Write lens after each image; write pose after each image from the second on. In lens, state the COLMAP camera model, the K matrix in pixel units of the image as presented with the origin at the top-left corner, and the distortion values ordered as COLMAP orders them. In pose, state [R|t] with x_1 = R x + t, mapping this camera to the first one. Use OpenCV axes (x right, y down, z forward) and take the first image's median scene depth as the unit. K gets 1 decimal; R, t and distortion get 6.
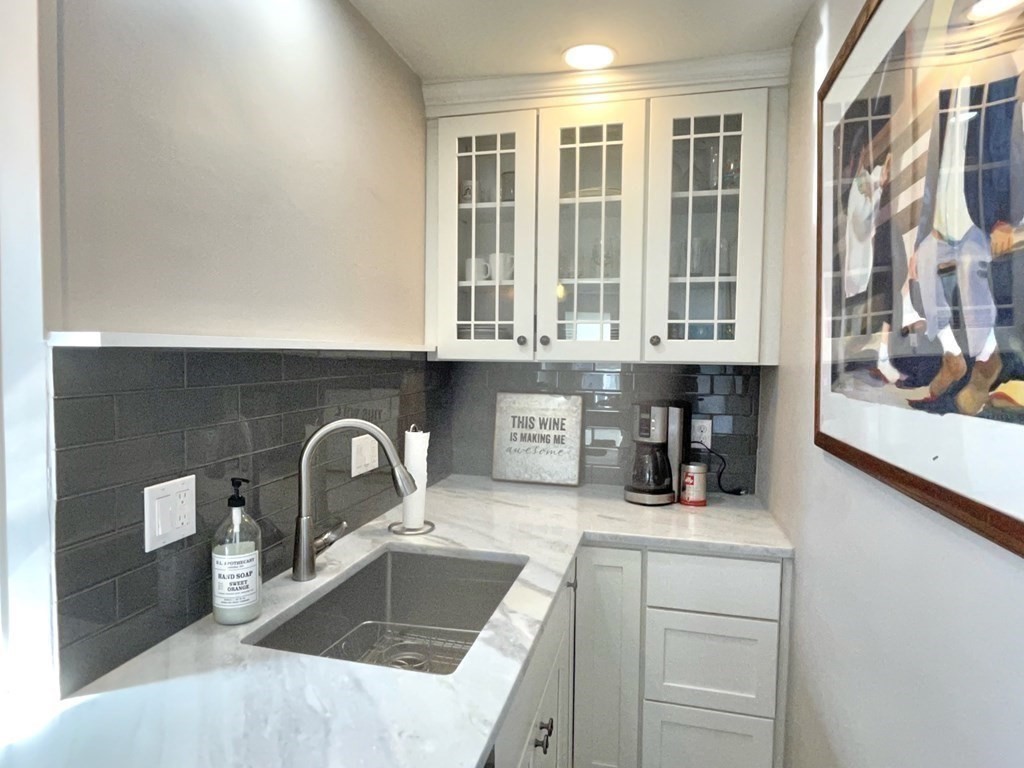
lens RADIAL K [[626.8, 0, 507.3], [0, 626.8, 390.6], [0, 0, 1]] dist [0.006414, -0.001621]
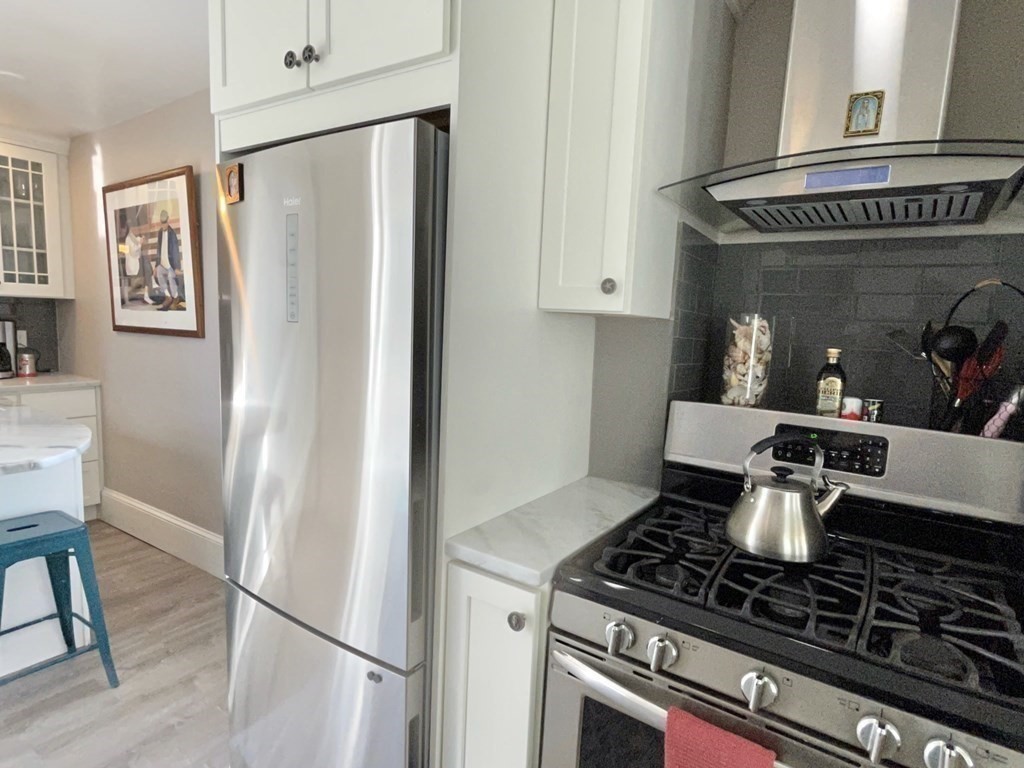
lens RADIAL K [[554.9, 0, 505.8], [0, 554.9, 386.7], [0, 0, 1]] dist [-0.006770, -0.002186]
pose [[0.360040, -0.112671, 0.926108, -1.084179], [0.016282, 0.993288, 0.114515, 0.086145], [-0.932795, -0.026151, 0.359458, -1.347515]]
